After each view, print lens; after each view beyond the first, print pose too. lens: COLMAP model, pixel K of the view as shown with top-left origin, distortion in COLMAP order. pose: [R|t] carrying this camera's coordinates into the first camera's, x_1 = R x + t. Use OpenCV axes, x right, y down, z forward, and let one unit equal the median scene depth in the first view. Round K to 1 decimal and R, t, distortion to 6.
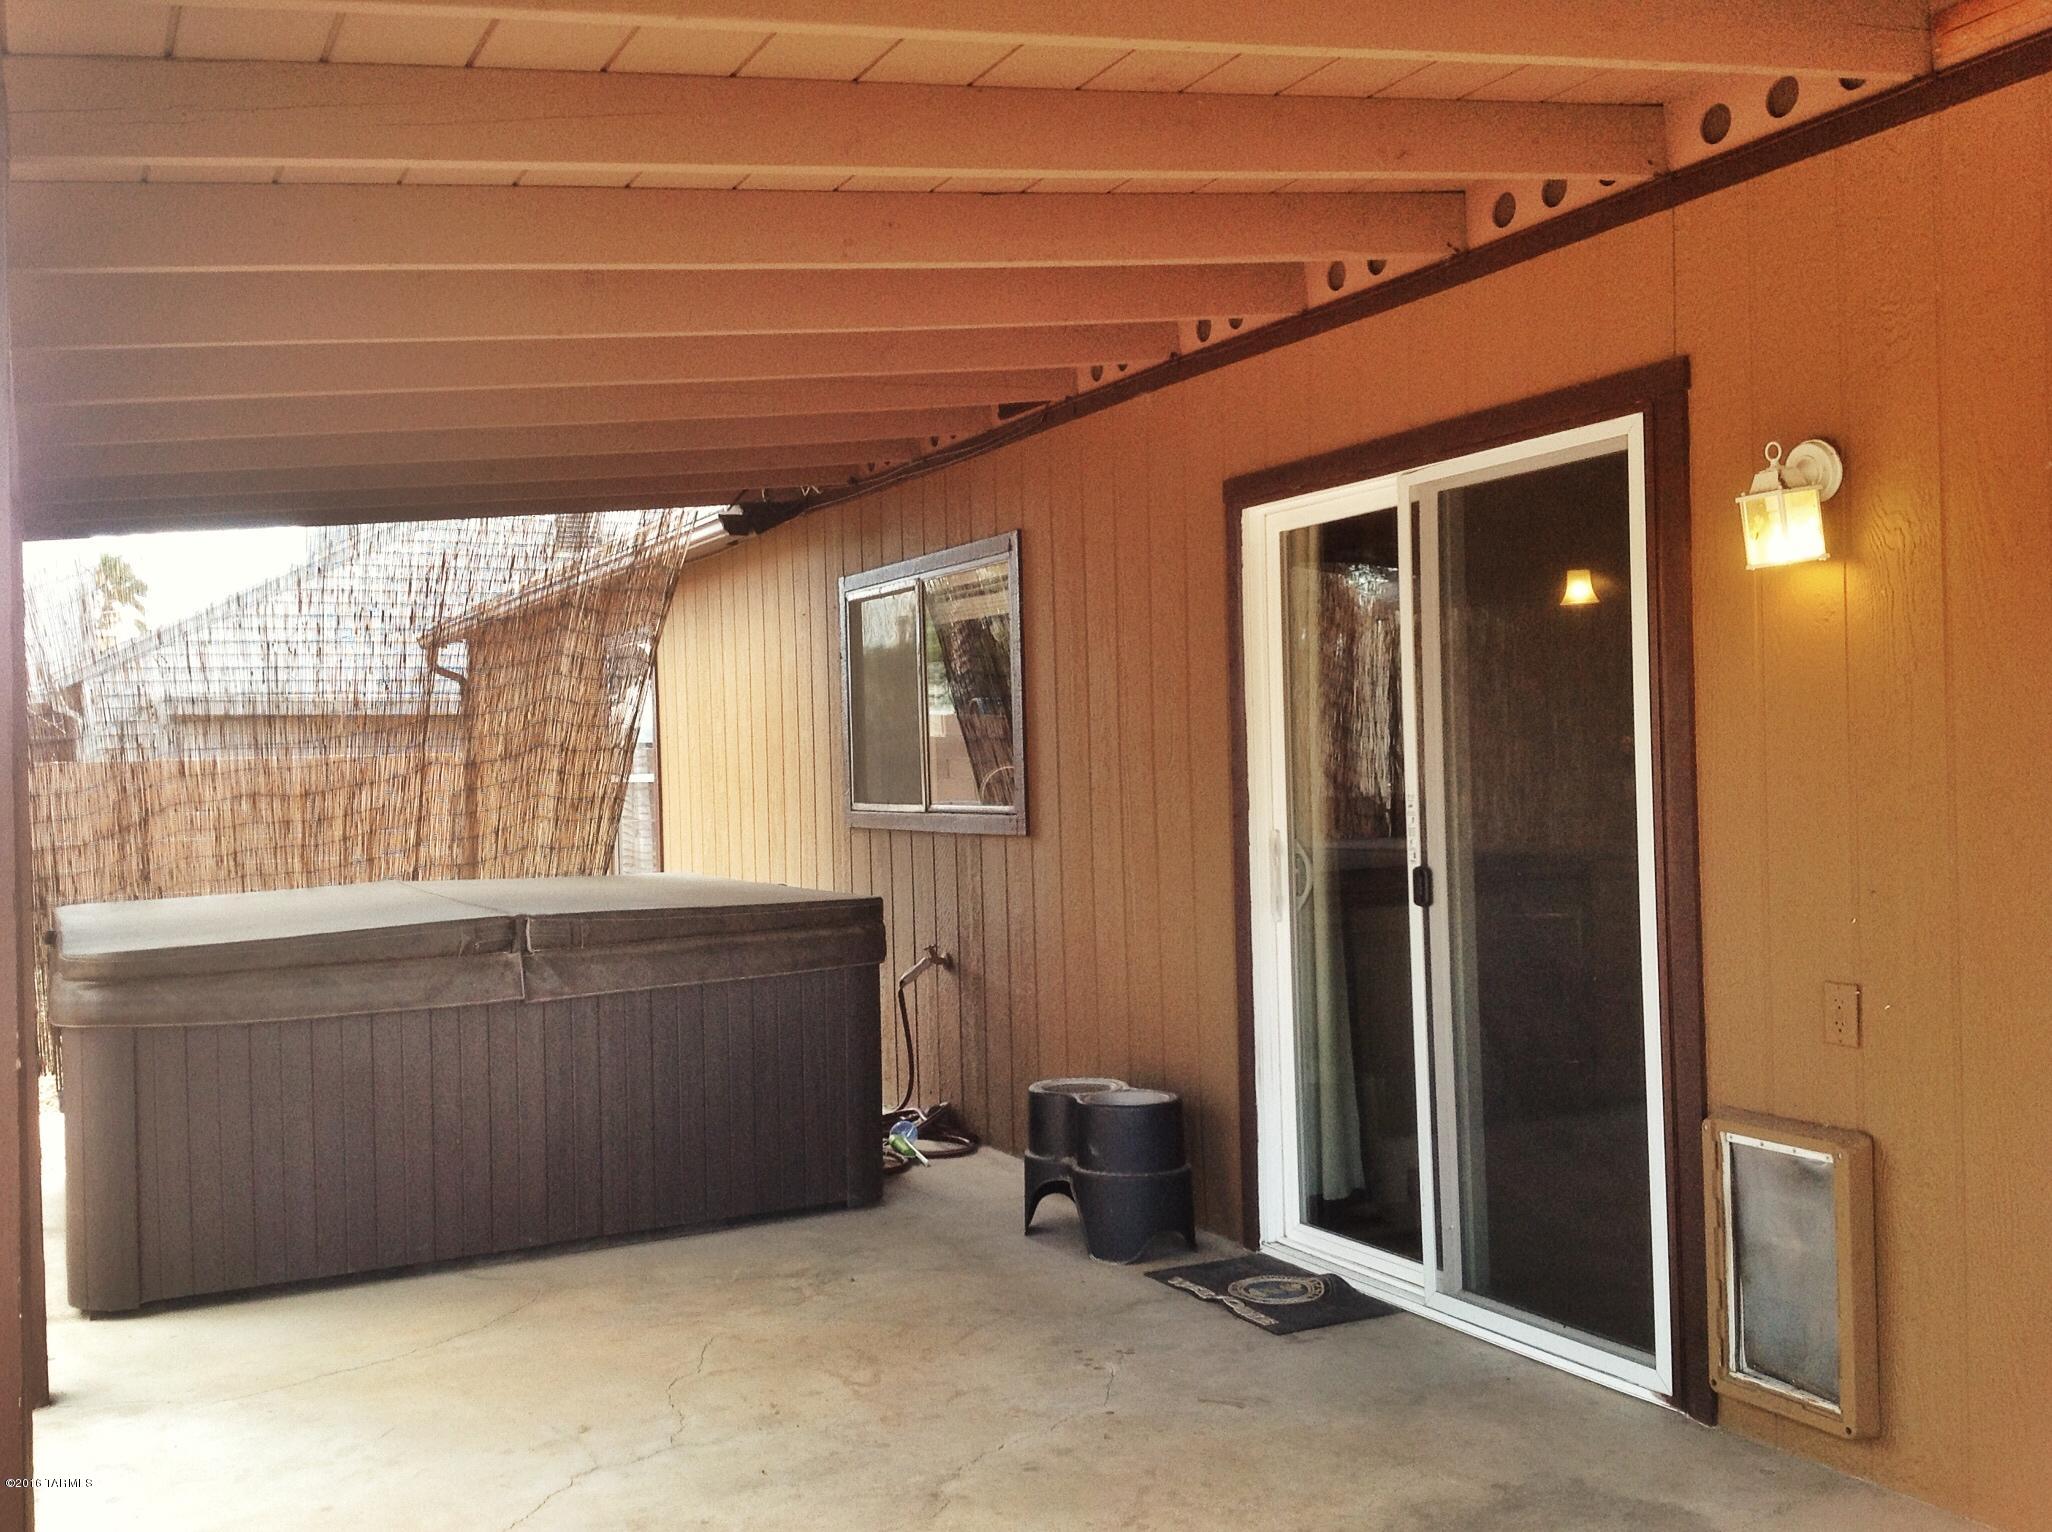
lens RADIAL K [[1913.3, 0, 1026.0], [0, 1913.3, 766.0], [0, 0, 1]] dist [0.209658, -0.440239]
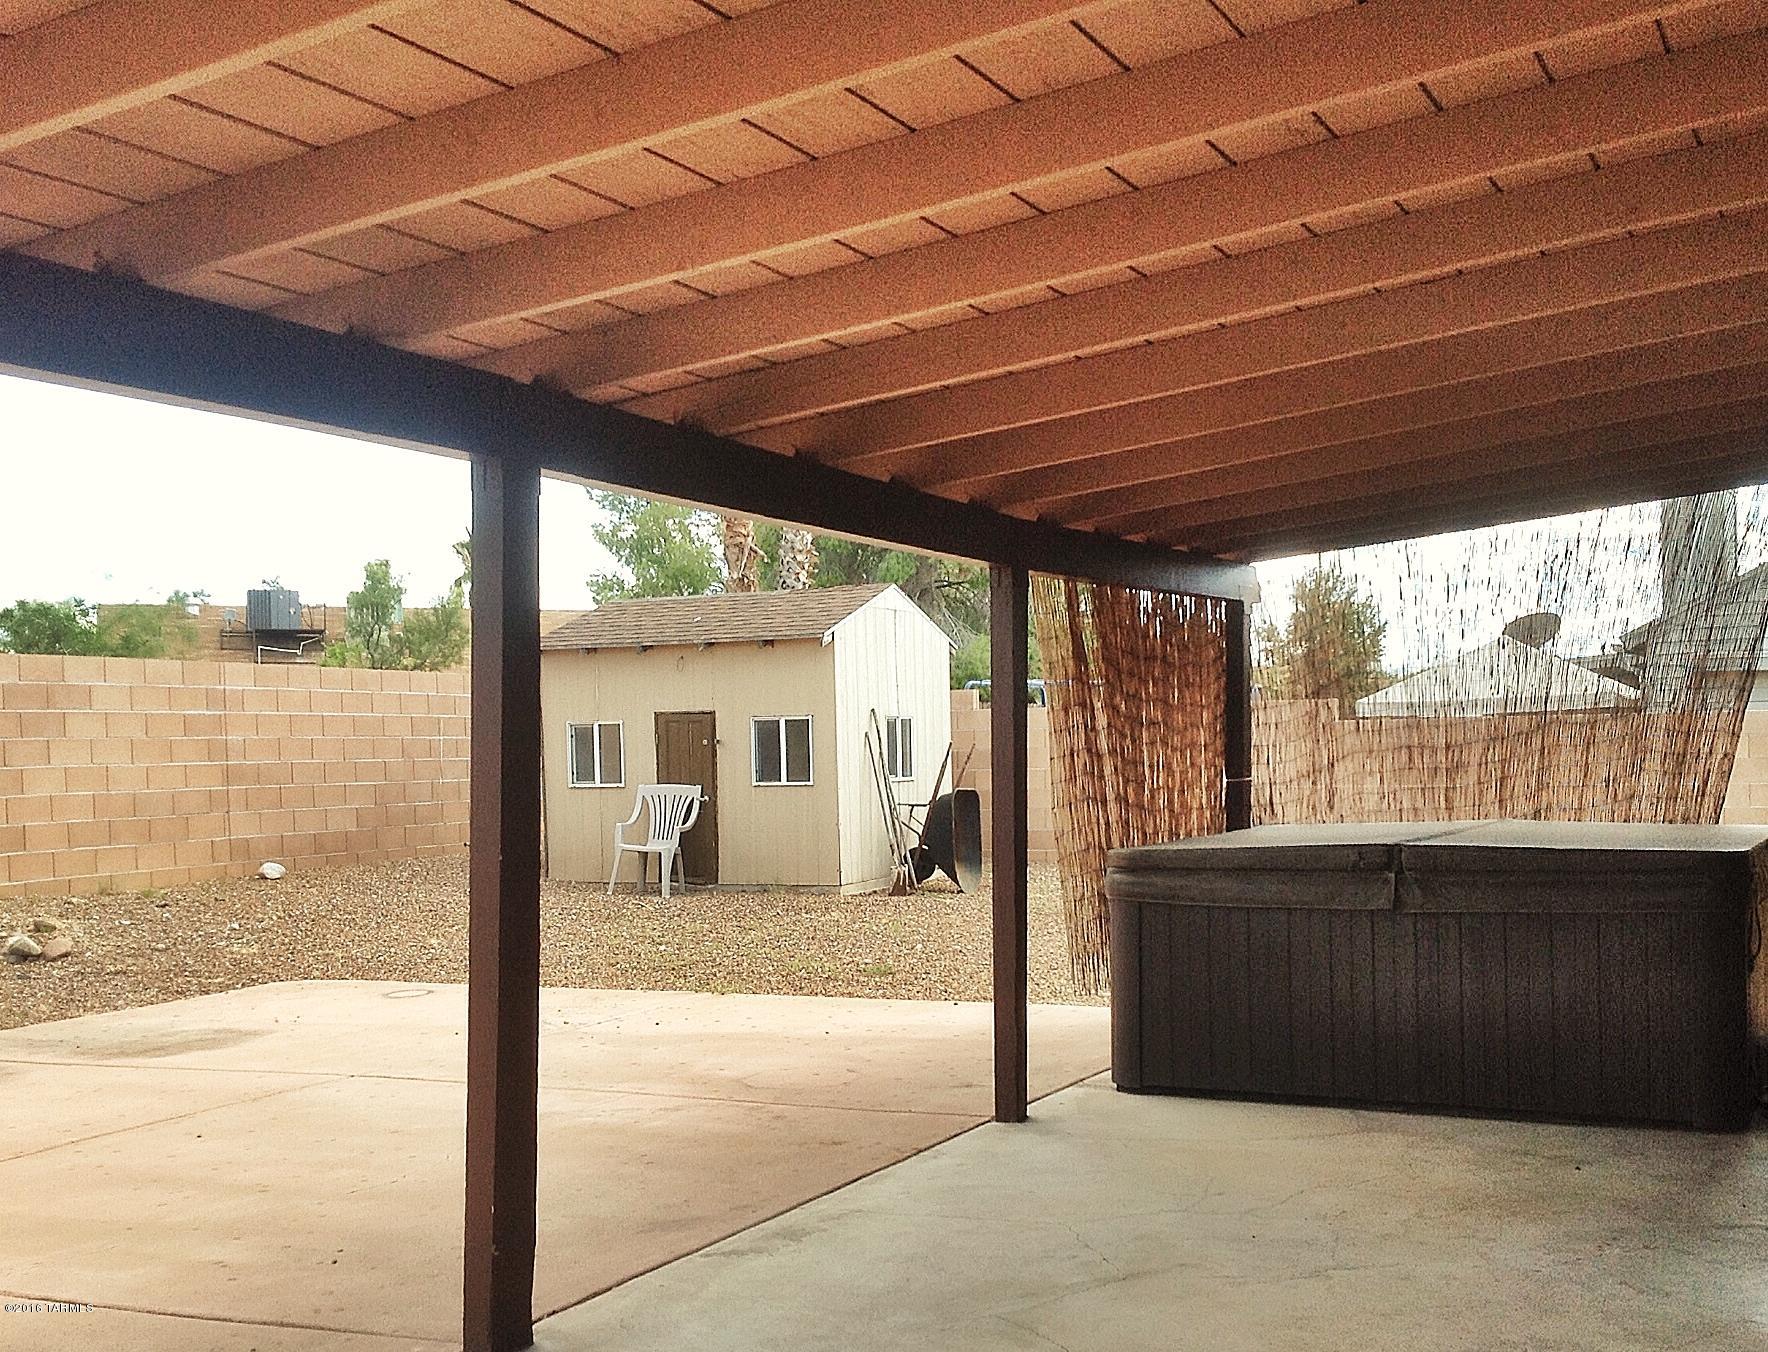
lens RADIAL K [[1922.5, 0, 884.0], [0, 1922.5, 676.0], [0, 0, 1]] dist [-0.009174, -0.018292]
pose [[0.577582, -0.016111, -0.816173, 0.448620], [0.000597, 0.999813, -0.019313, -0.007753], [0.816332, 0.010668, 0.577484, -0.011184]]
